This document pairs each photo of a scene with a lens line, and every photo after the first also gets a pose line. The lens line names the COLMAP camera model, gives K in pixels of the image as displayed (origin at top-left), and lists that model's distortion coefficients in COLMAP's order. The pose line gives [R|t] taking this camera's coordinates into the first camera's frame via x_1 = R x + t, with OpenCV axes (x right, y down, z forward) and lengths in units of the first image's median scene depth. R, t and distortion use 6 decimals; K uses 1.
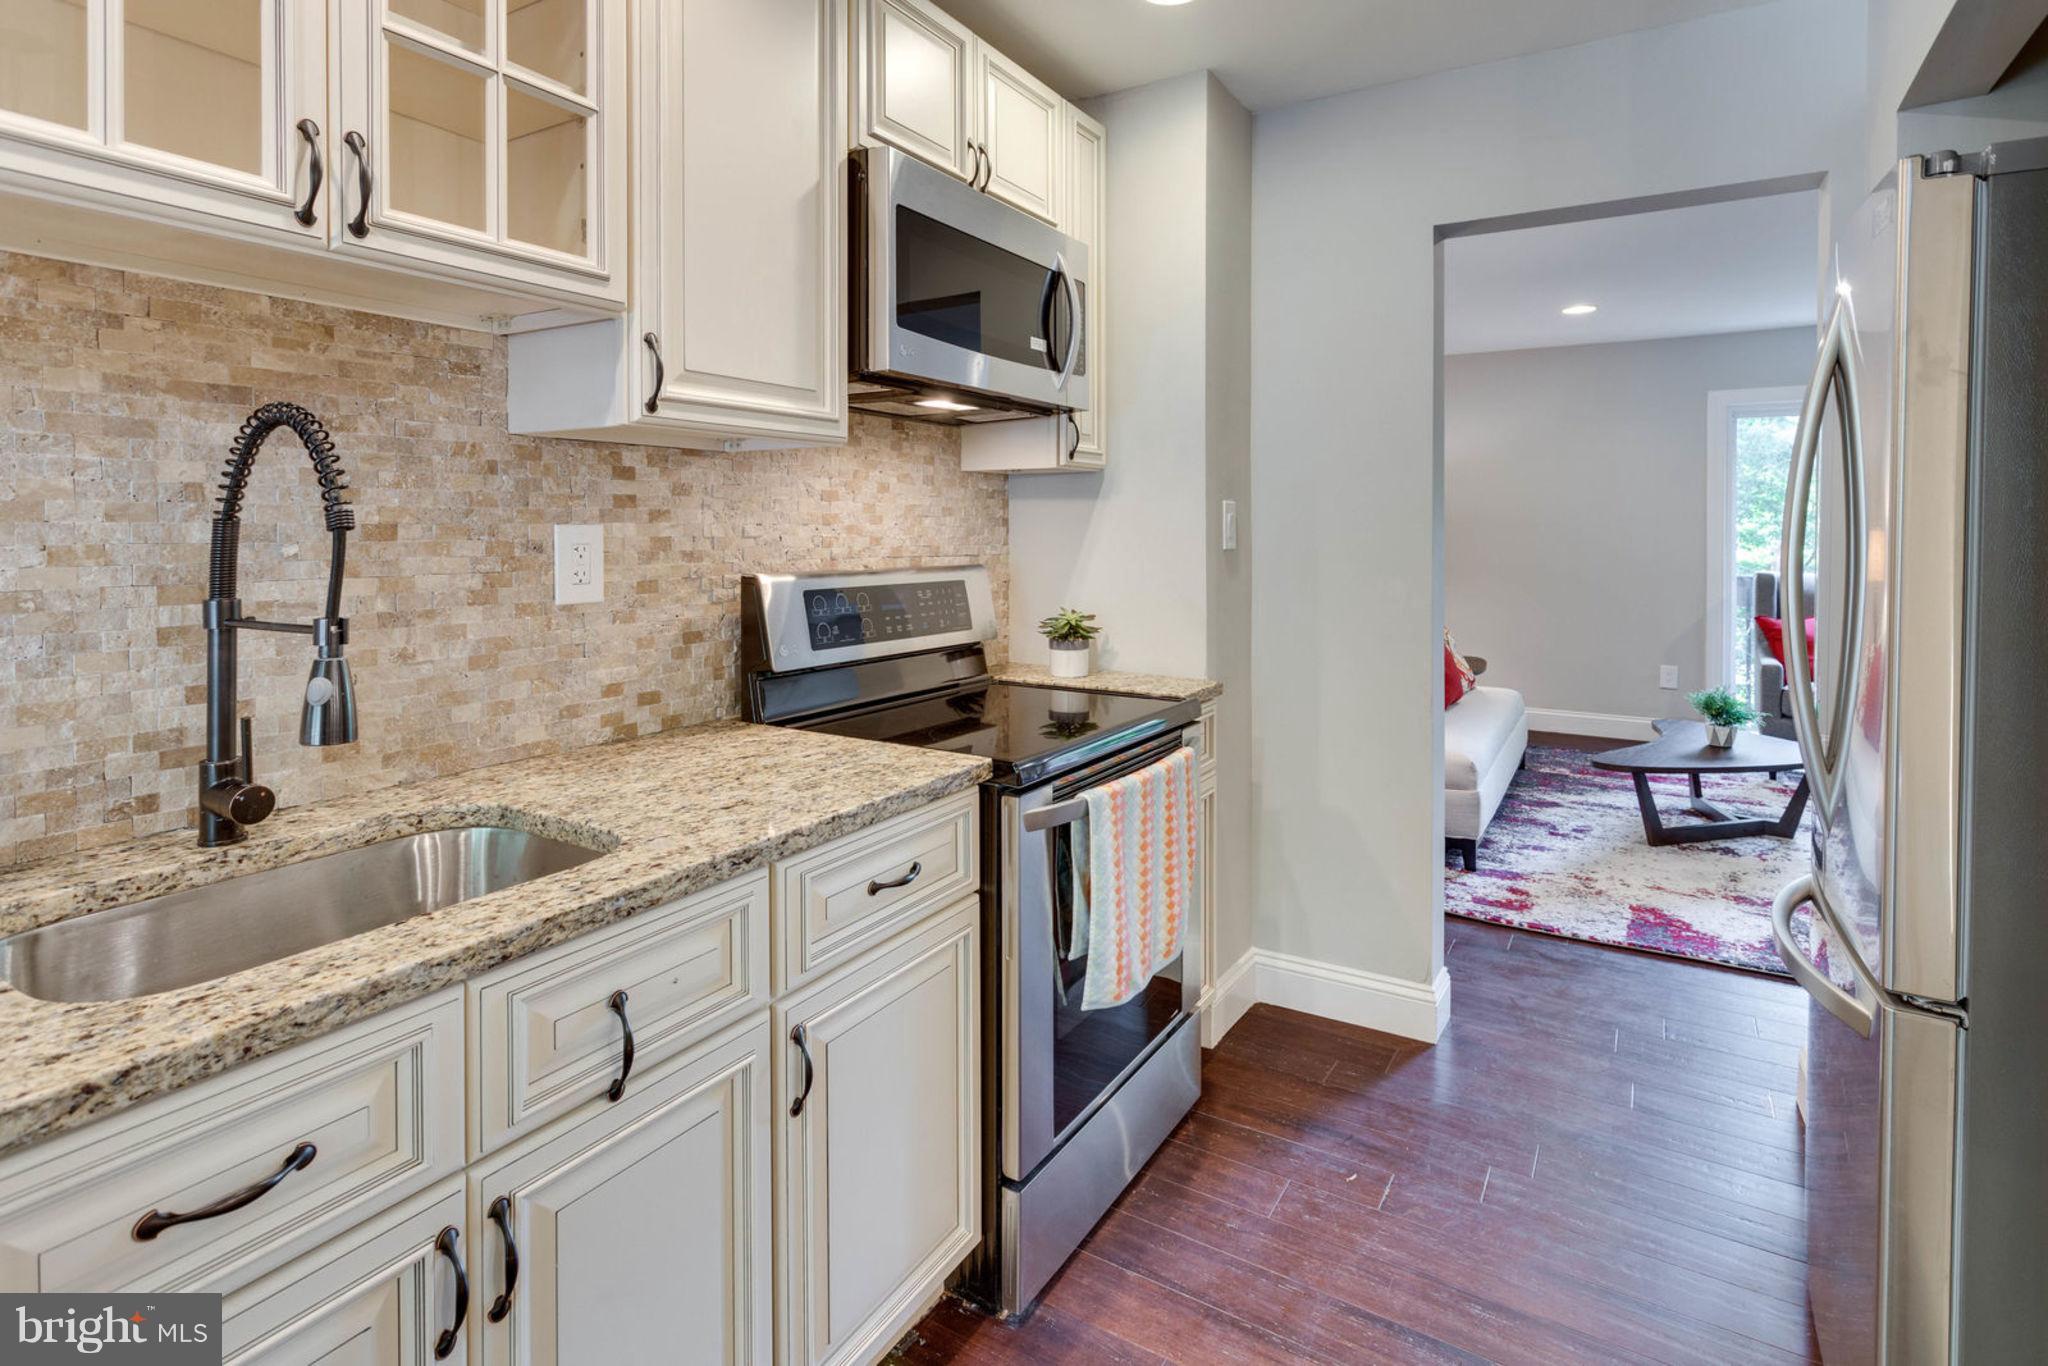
lens RADIAL K [[1021.2, 0, 1060.6], [0, 1021.2, 530.9], [0, 0, 1]] dist [-0.001057, 0.006707]
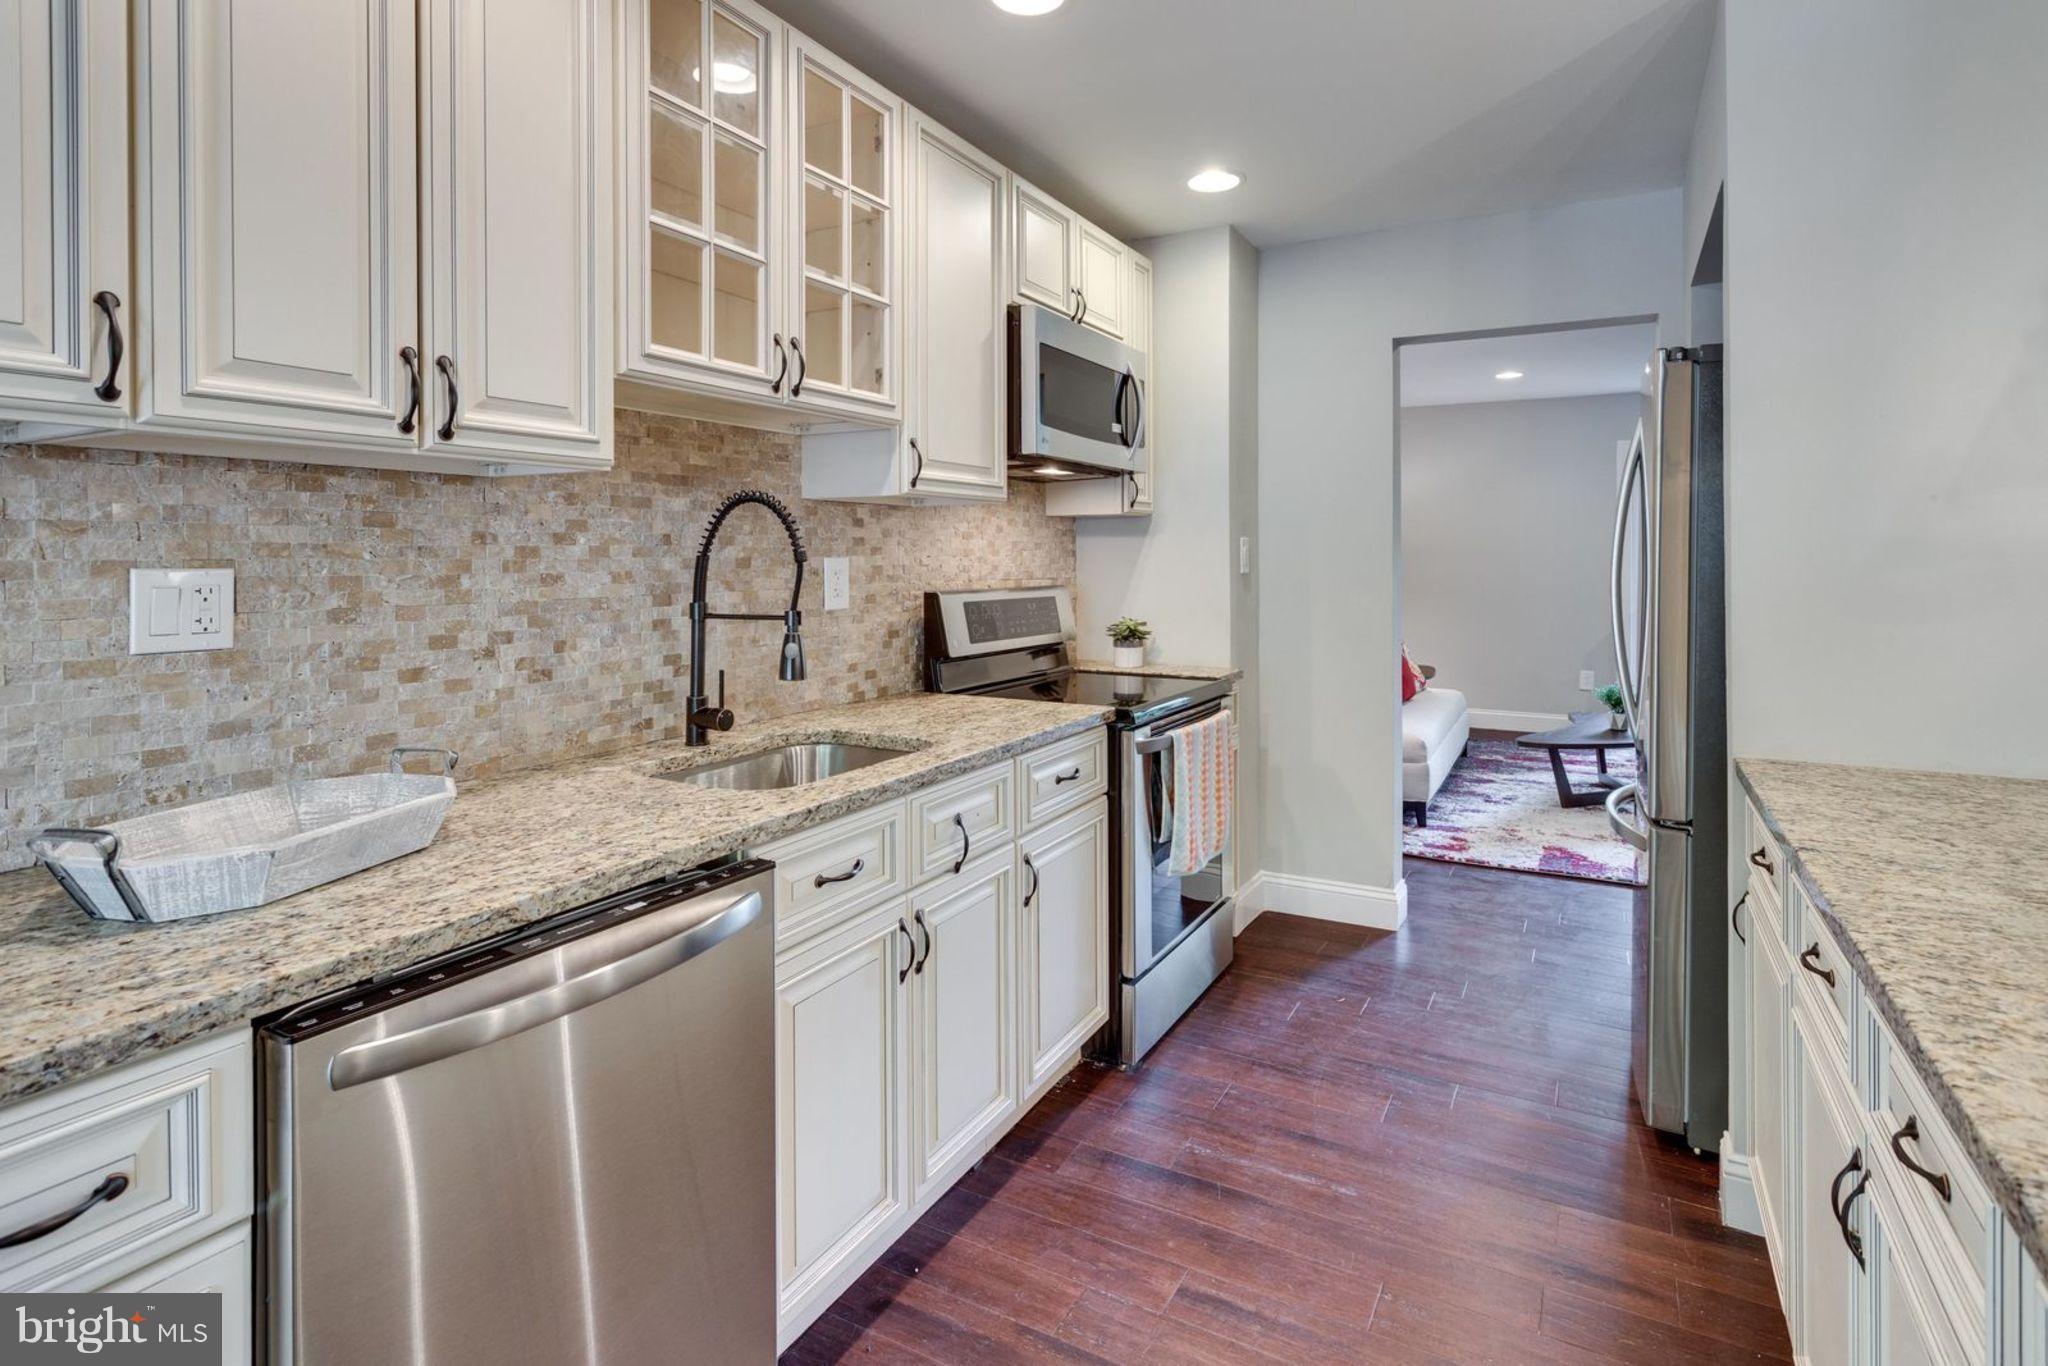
lens RADIAL K [[1021.2, 0, 1073.4], [0, 1021.2, 560.0], [0, 0, 1]] dist [-0.001057, 0.006707]
pose [[0.998721, -0.006152, 0.050177, -0.184002], [0.006123, 0.999981, 0.000739, -0.001327], [-0.050180, -0.000431, 0.998740, -0.483845]]
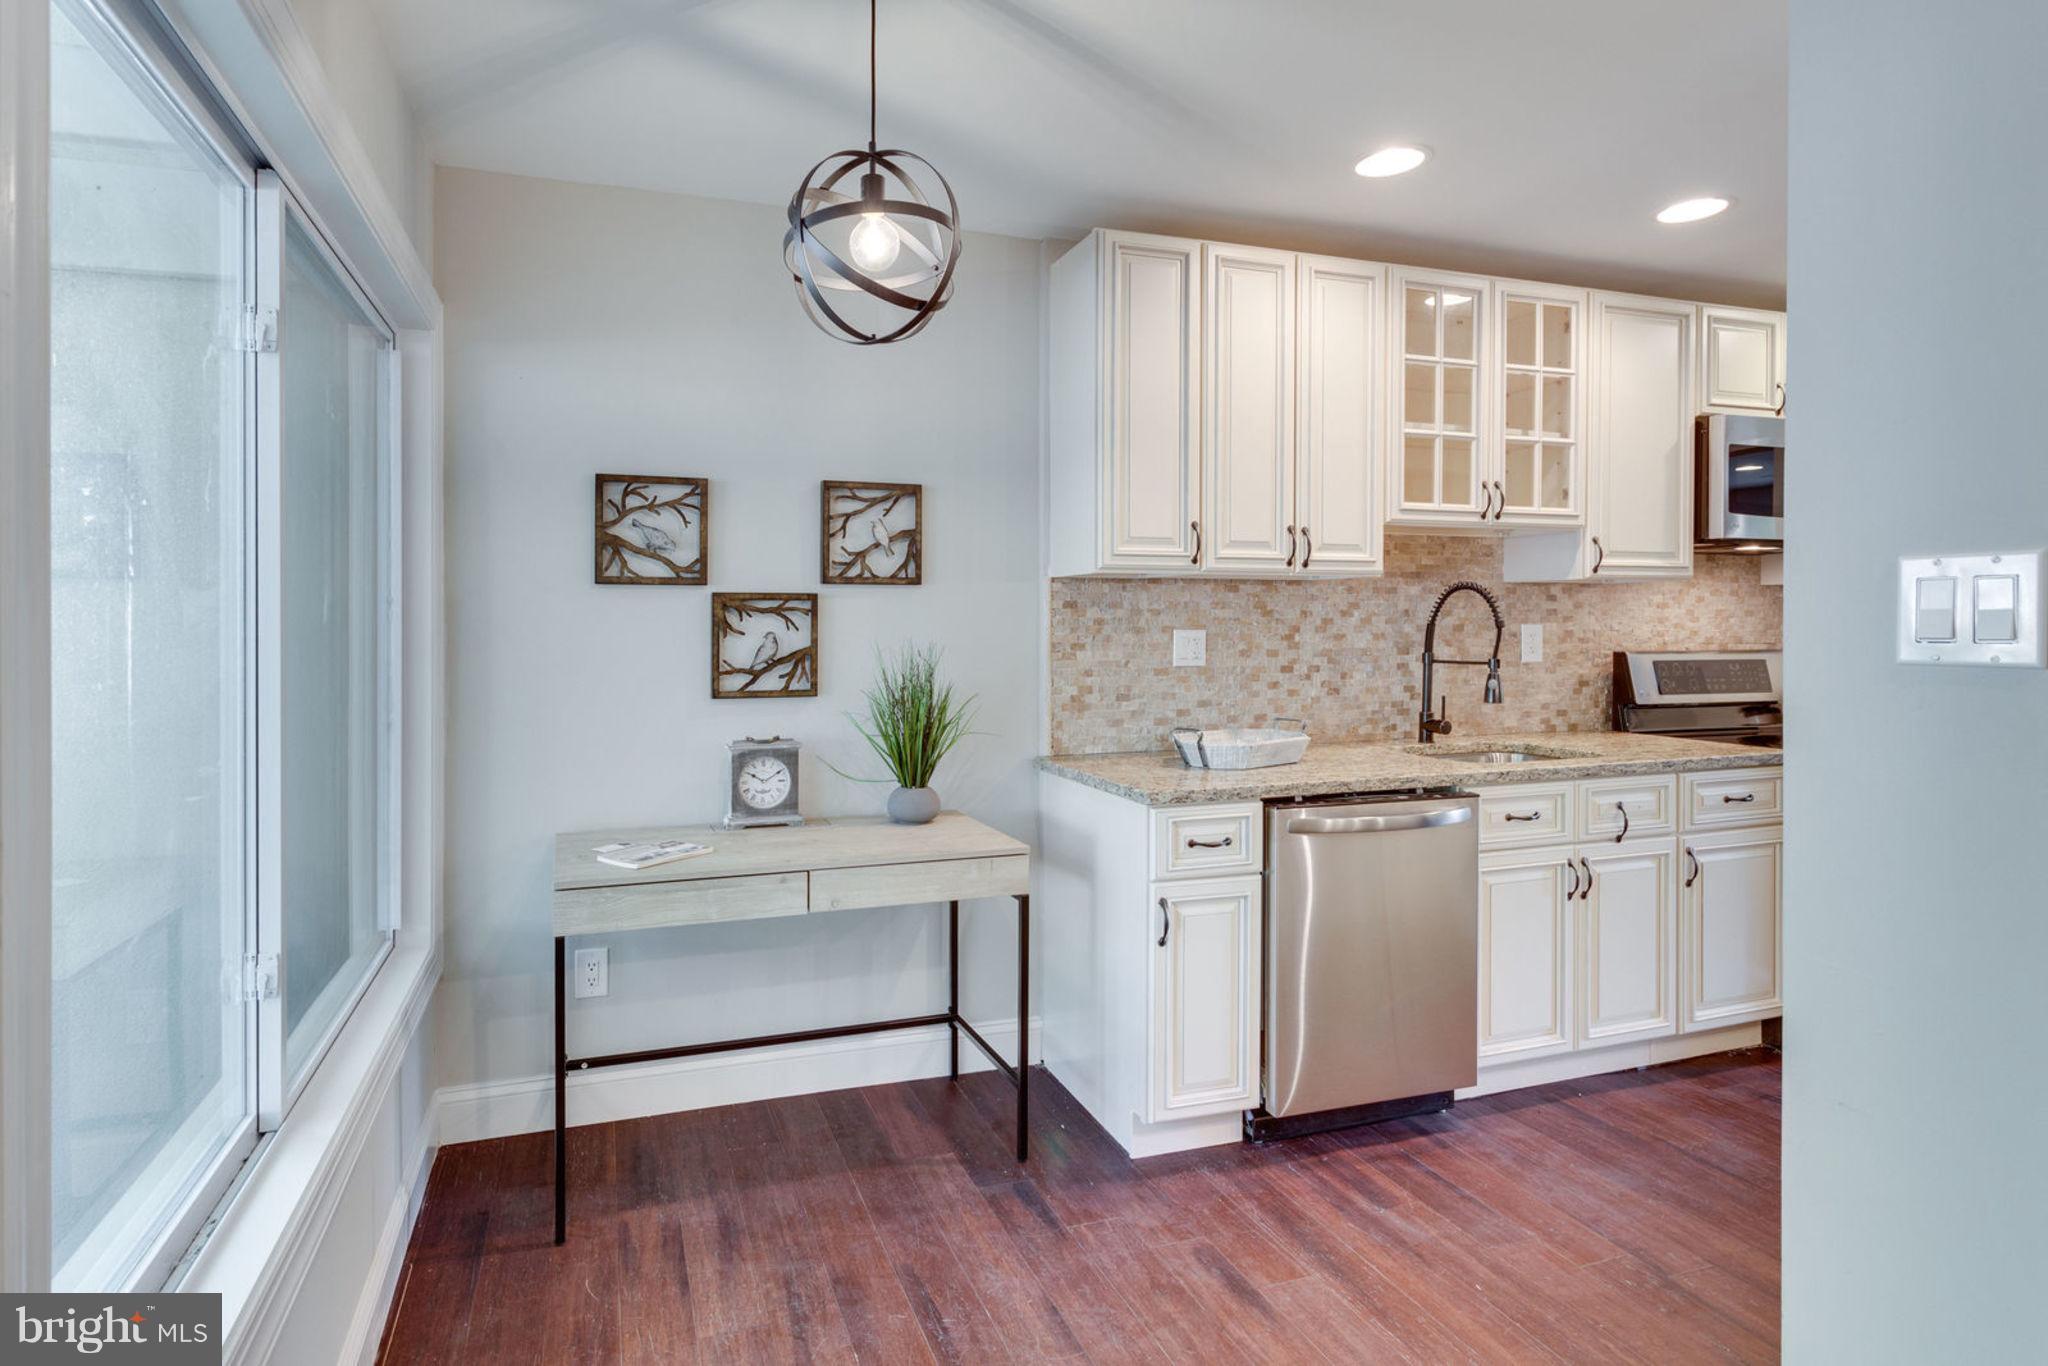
lens RADIAL K [[1021.2, 0, 904.2], [0, 1021.2, 636.9], [0, 0, 1]] dist [-0.001057, 0.006707]
pose [[0.731097, 0.005330, -0.682253, 0.006432], [0.002759, 0.999938, 0.010768, -0.005670], [0.682268, -0.009755, 0.731037, -1.261435]]
